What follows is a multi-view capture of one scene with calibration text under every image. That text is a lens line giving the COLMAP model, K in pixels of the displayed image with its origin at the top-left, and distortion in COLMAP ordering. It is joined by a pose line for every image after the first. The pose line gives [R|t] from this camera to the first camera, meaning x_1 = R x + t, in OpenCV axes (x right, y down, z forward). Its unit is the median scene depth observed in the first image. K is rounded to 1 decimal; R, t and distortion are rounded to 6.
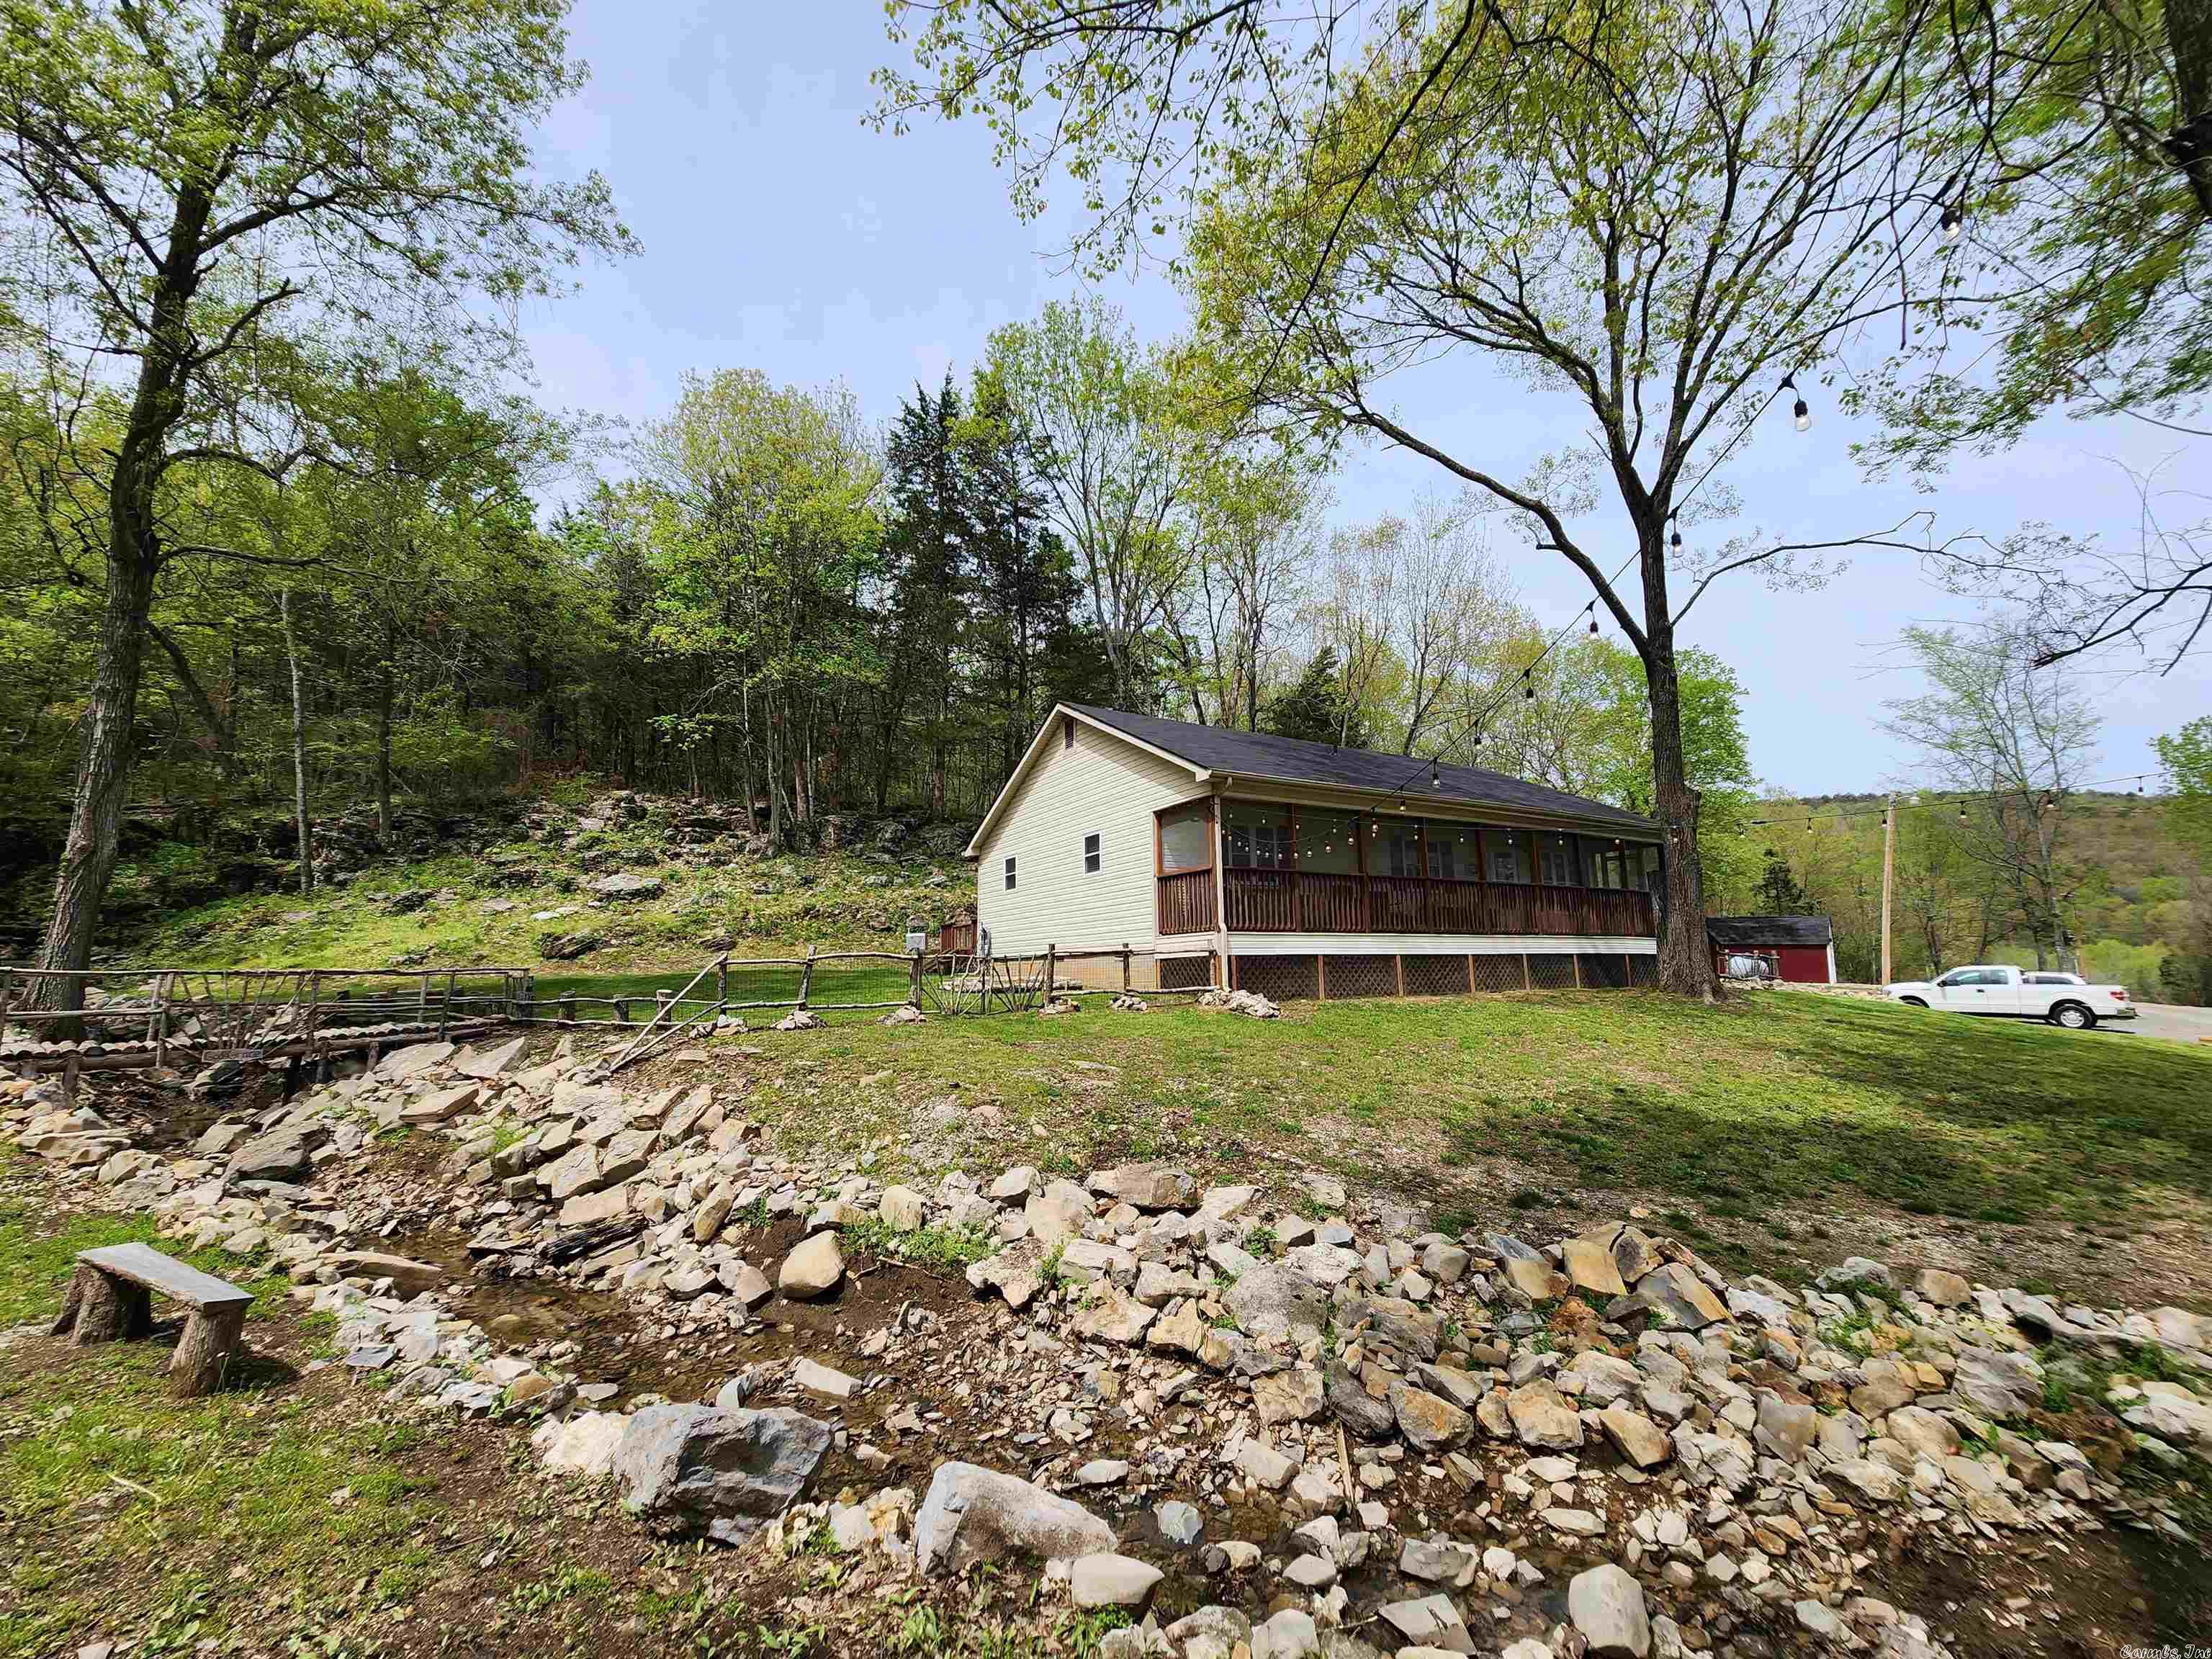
lens RADIAL K [[898.7, 0, 1104.9], [0, 898.7, 825.3], [0, 0, 1]] dist [0.005359, -0.004312]
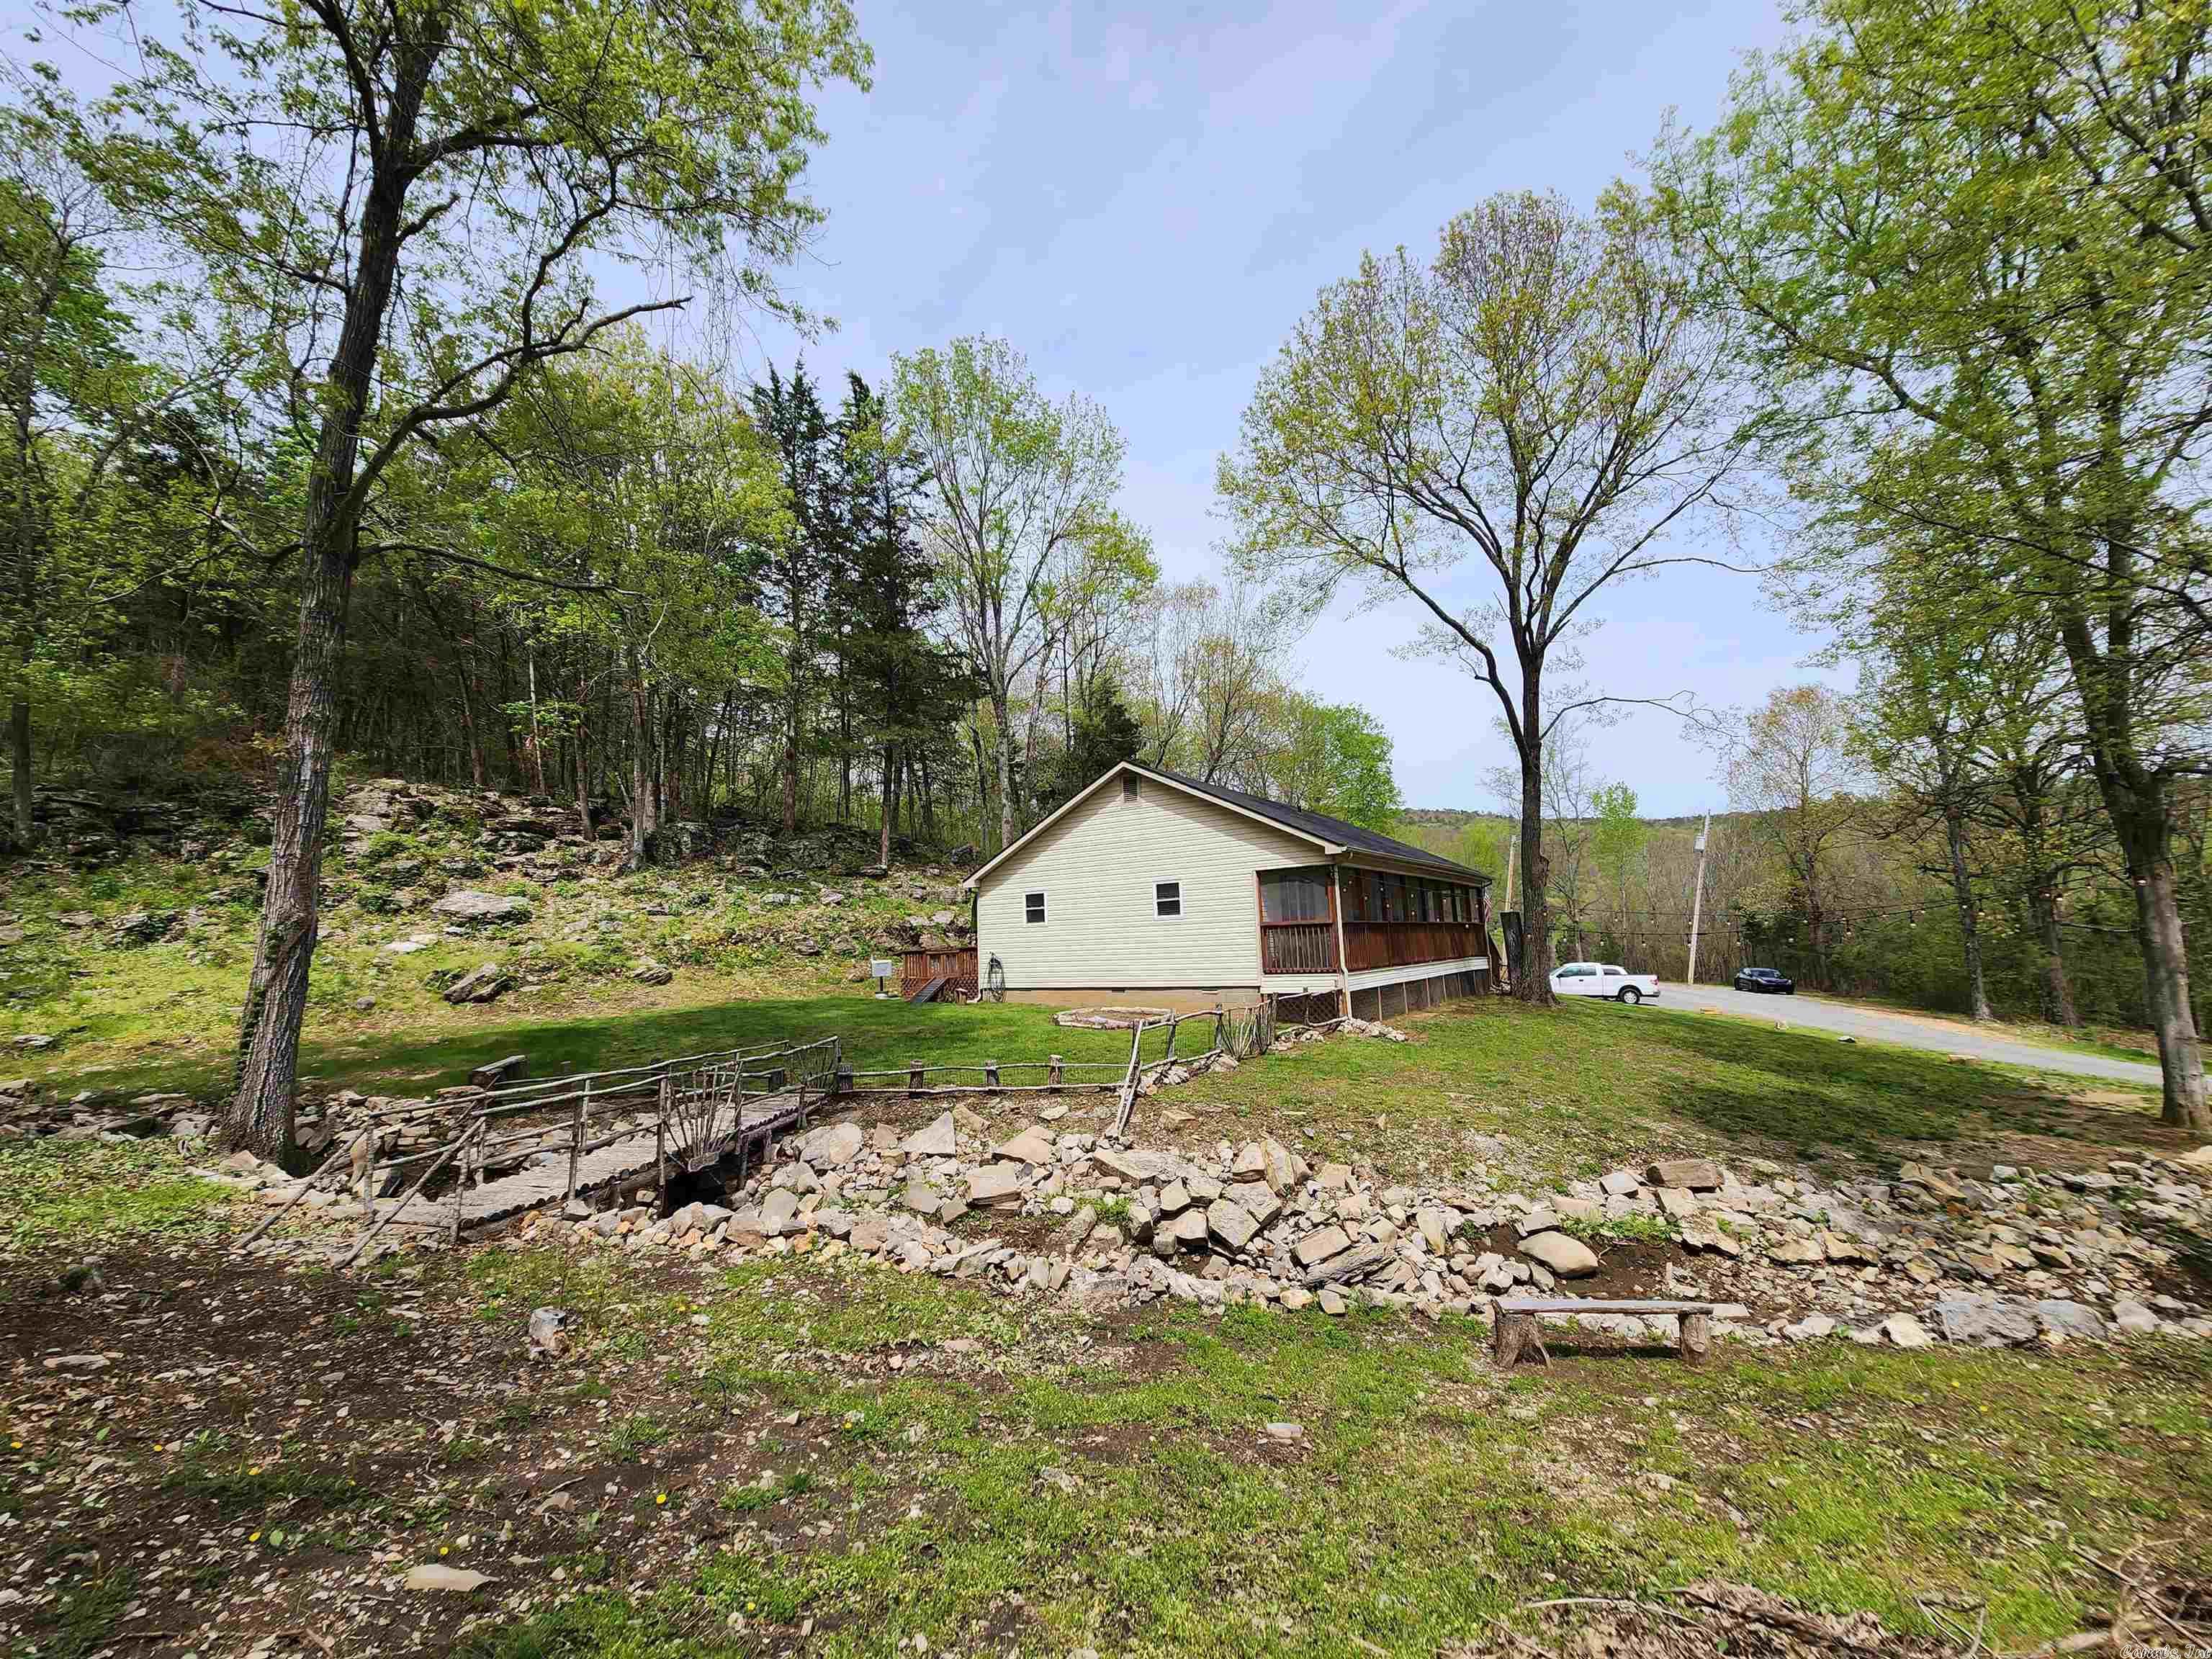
lens RADIAL K [[898.7, 0, 1107.4], [0, 898.7, 823.1], [0, 0, 1]] dist [0.005359, -0.004312]
pose [[0.907082, 0.041453, 0.418908, -0.621899], [-0.047866, 0.998842, 0.004806, -0.073720], [-0.418224, -0.024411, 0.908016, -0.008248]]
